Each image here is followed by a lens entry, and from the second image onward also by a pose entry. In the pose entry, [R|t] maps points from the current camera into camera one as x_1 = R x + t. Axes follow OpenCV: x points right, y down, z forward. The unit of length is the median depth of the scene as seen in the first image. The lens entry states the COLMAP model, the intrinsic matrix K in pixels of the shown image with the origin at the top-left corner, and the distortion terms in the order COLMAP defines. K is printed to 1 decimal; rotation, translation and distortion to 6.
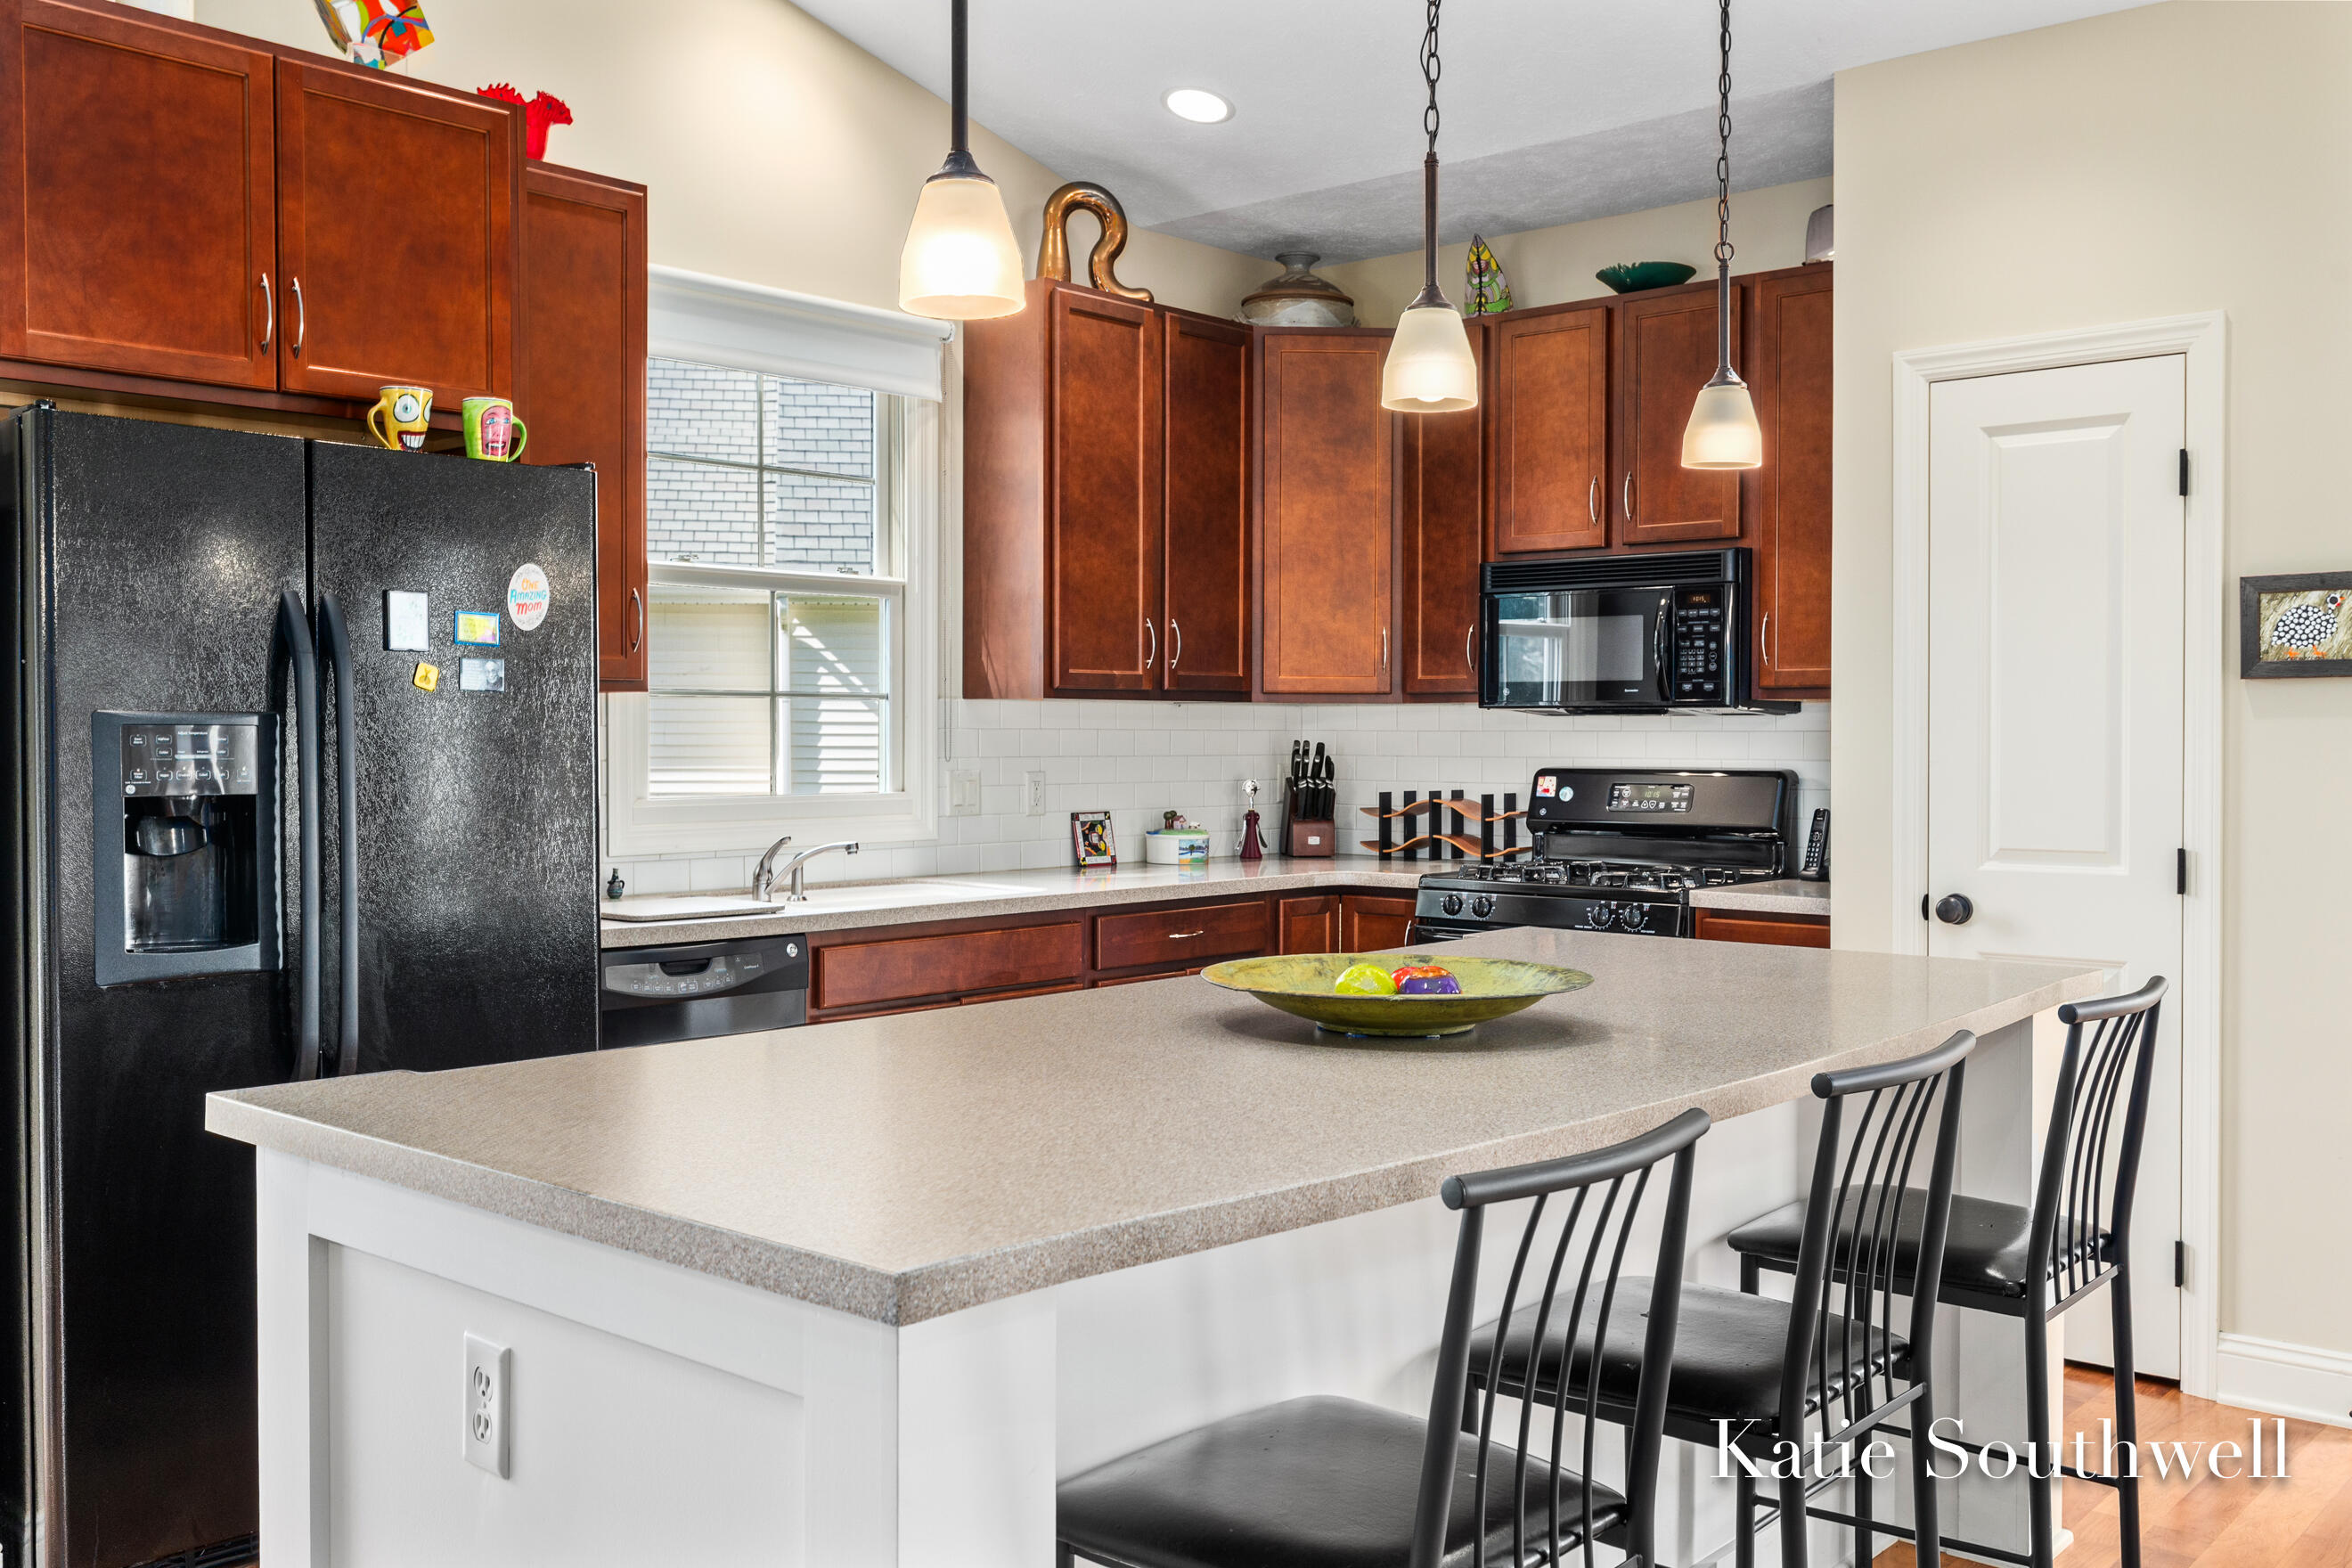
lens RADIAL K [[2071.5, 0, 1182.7], [0, 2071.5, 778.5], [0, 0, 1]] dist [0.000433, -0.008681]
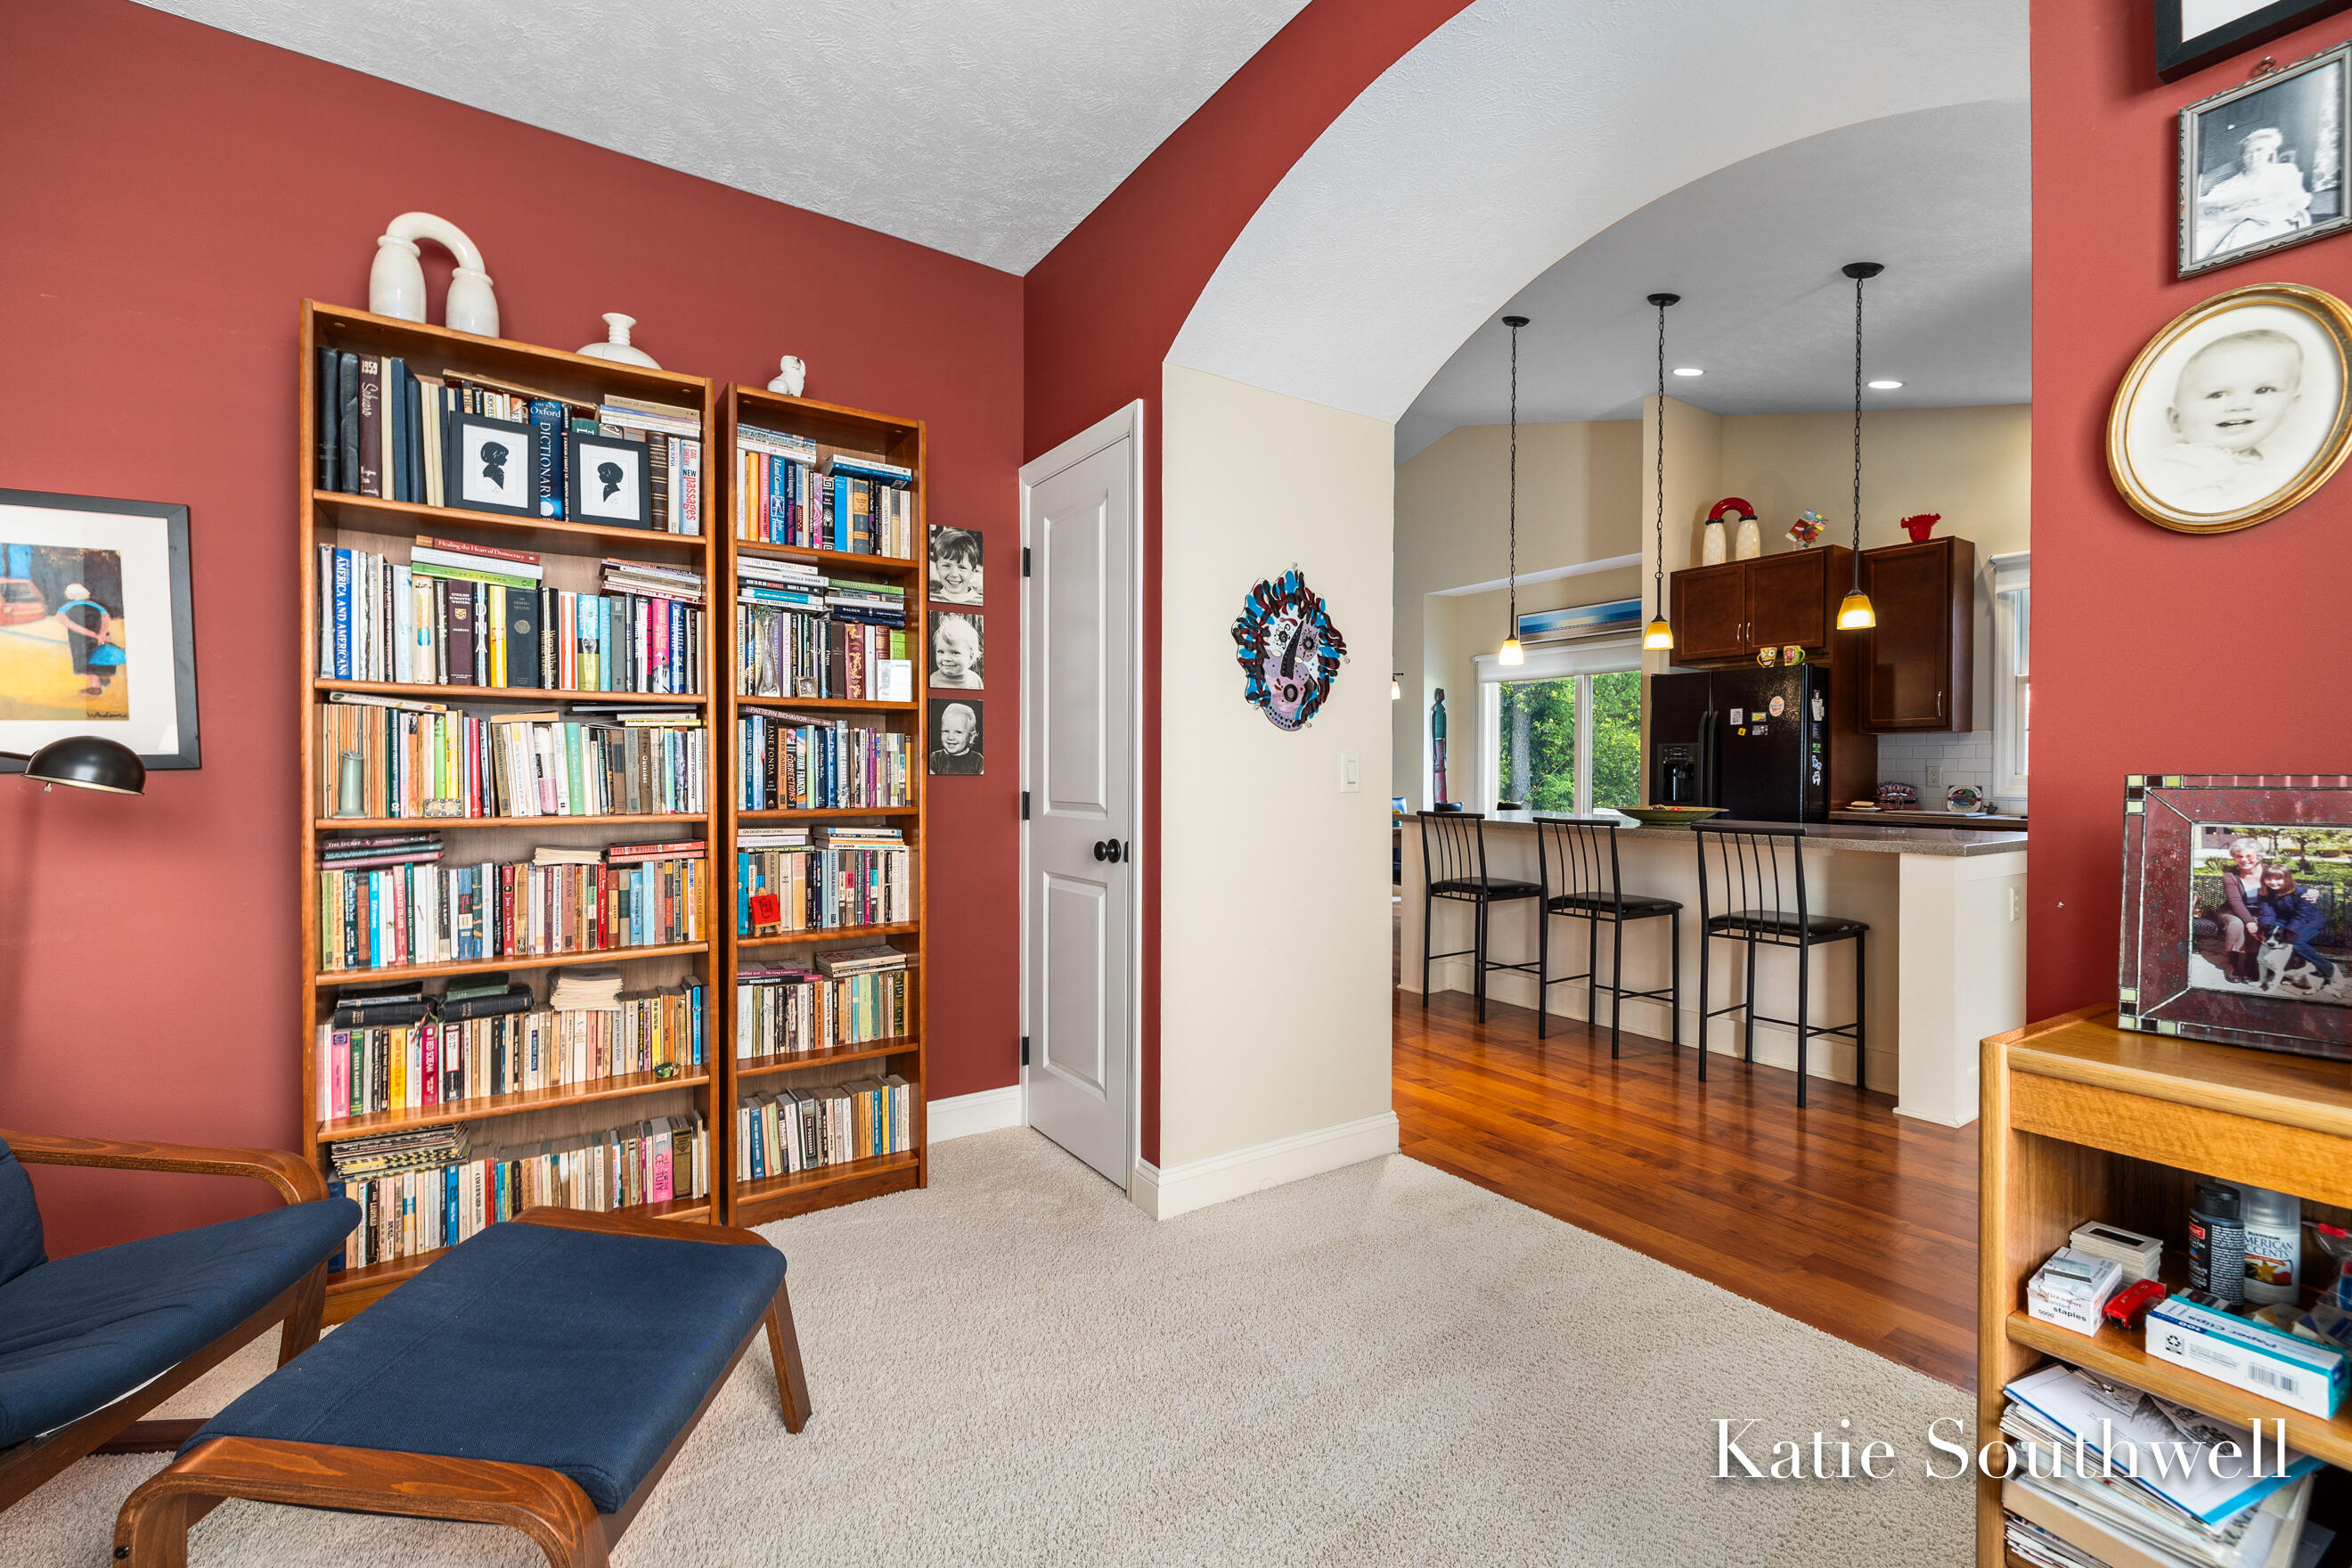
lens RADIAL K [[1003.1, 0, 1176.0], [0, 1003.1, 779.1], [0, 0, 1]] dist [-0.000767, 0.000100]
pose [[-0.255967, 0.007804, -0.966654, 0.993744], [-0.023917, 0.999610, 0.014403, 0.019670], [0.966390, 0.026807, -0.255681, 0.317020]]
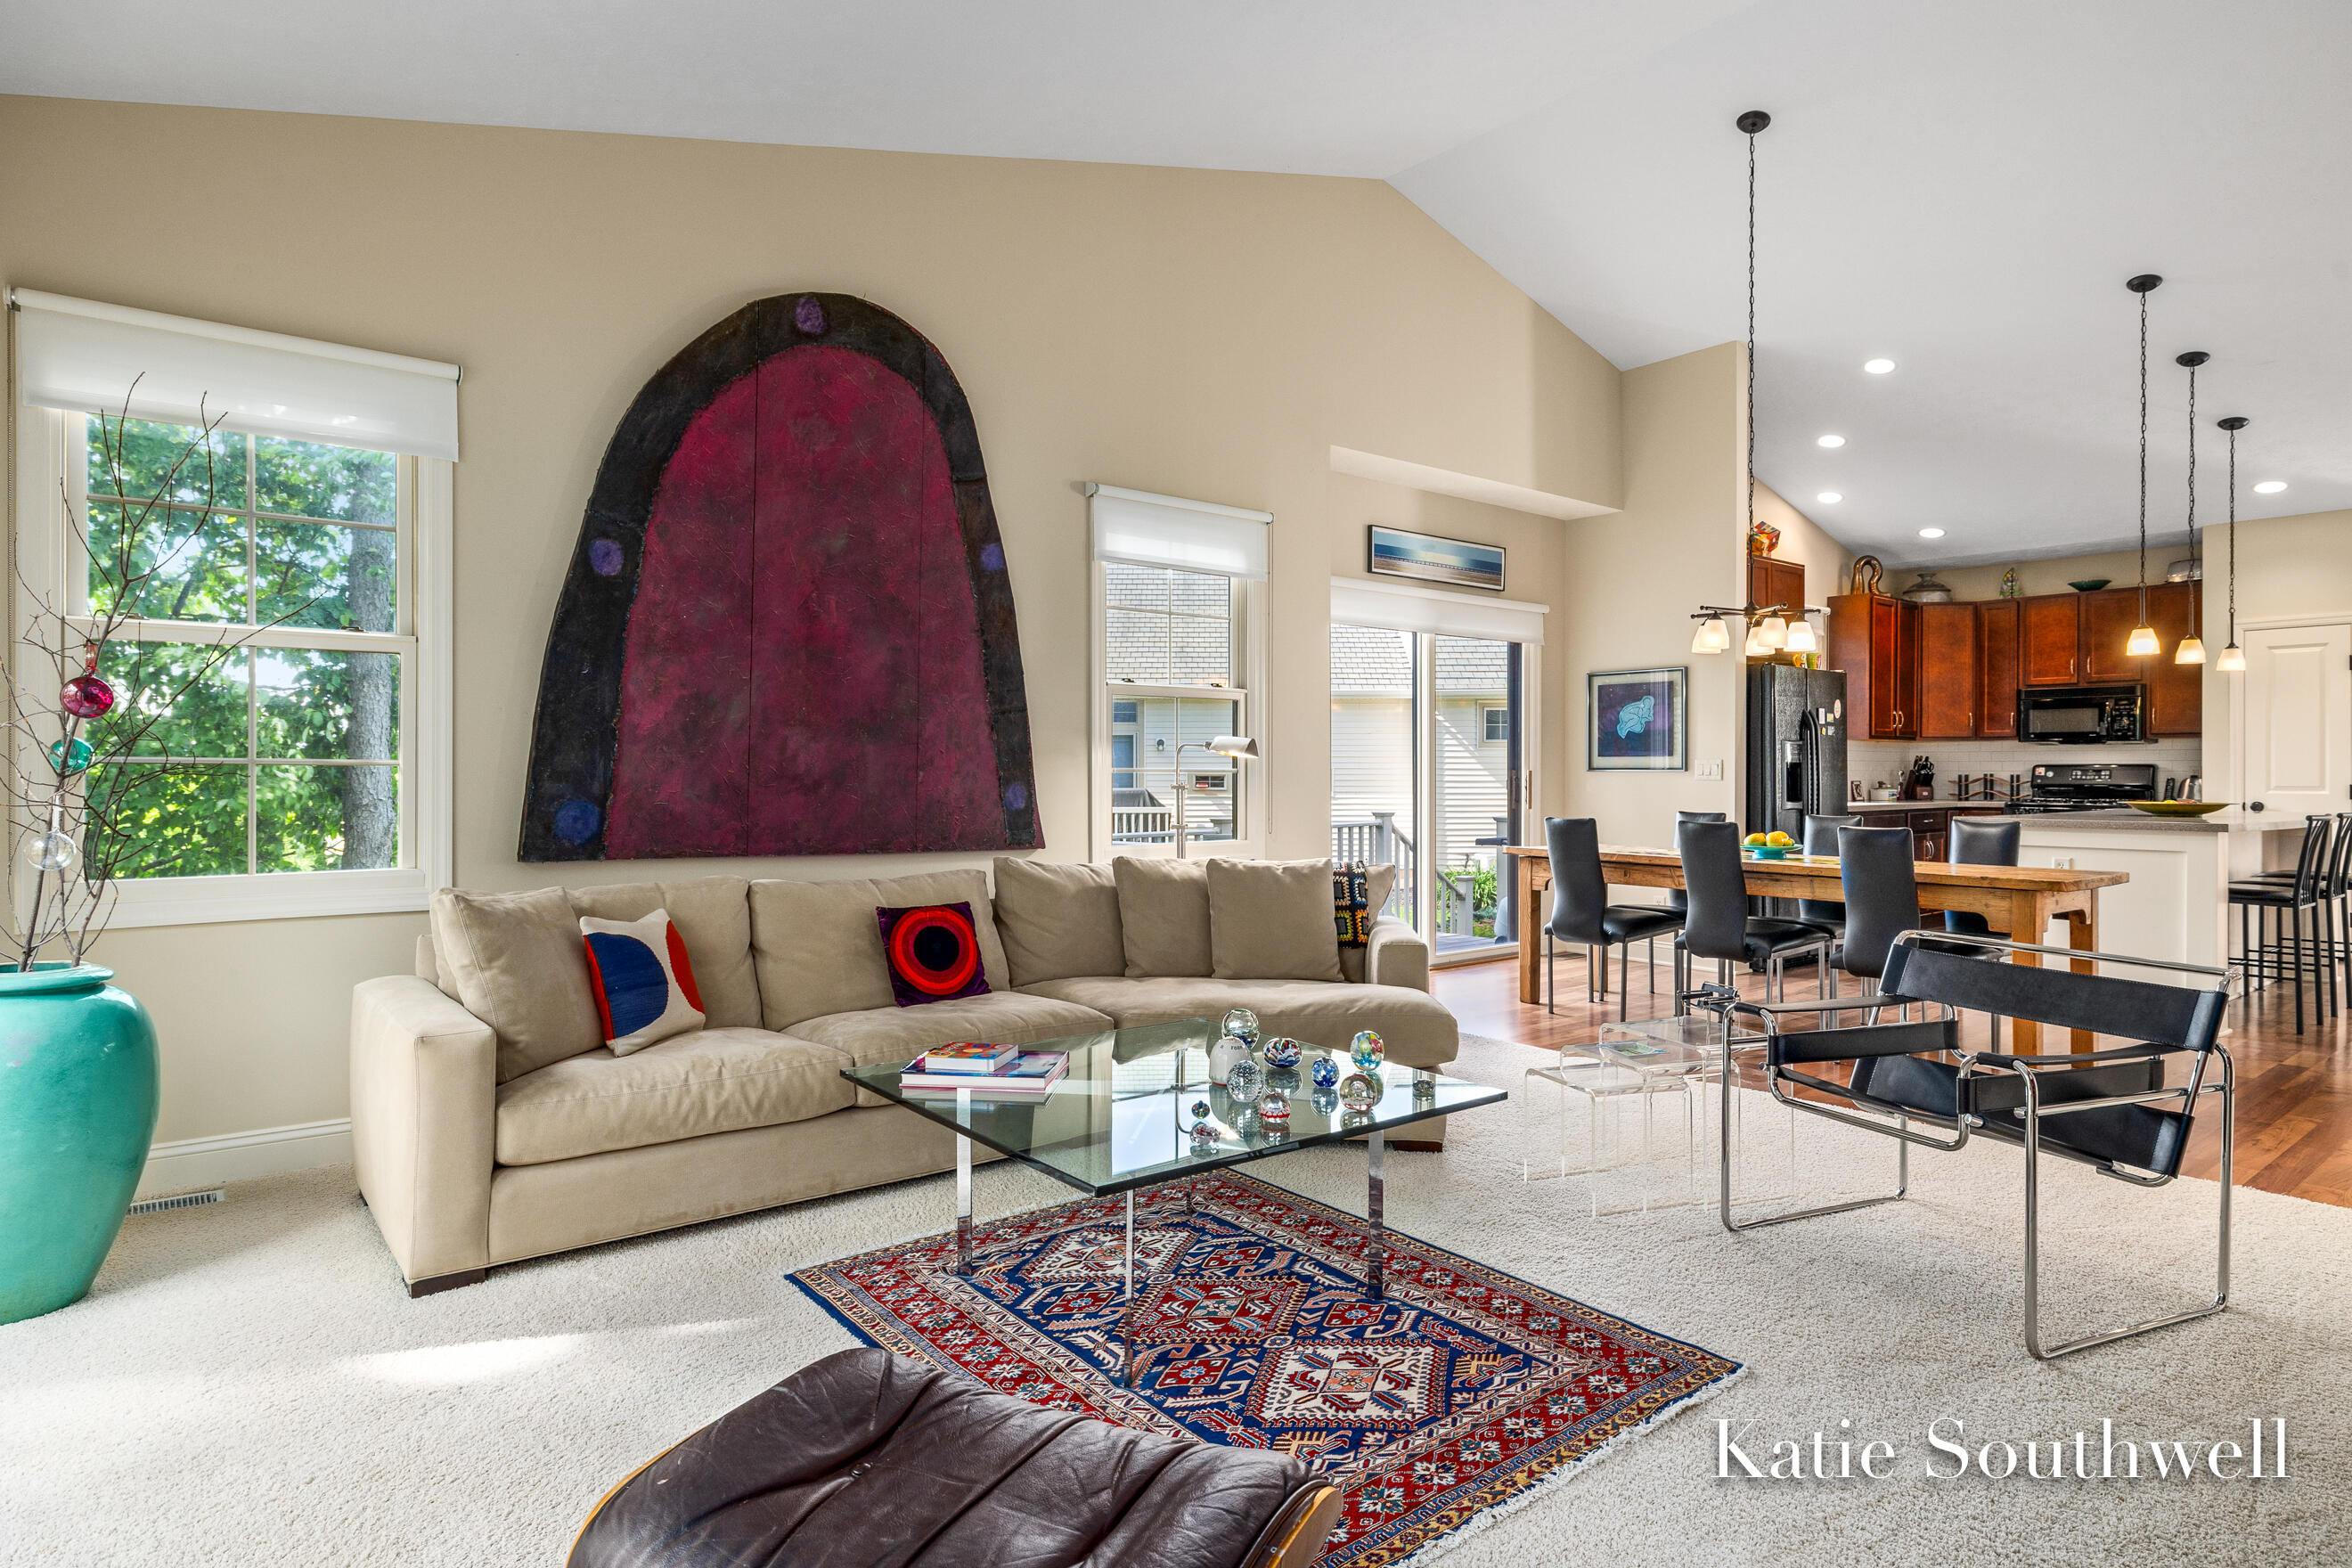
lens RADIAL K [[1288.8, 0, 1184.6], [0, 1288.8, 777.4], [0, 0, 1]] dist [0.010406, -0.003163]
pose [[0.986865, 0.000156, -0.161548, -0.703972], [-0.002930, 0.999852, -0.016932, 0.046848], [0.161521, 0.017183, 0.986720, -0.906611]]
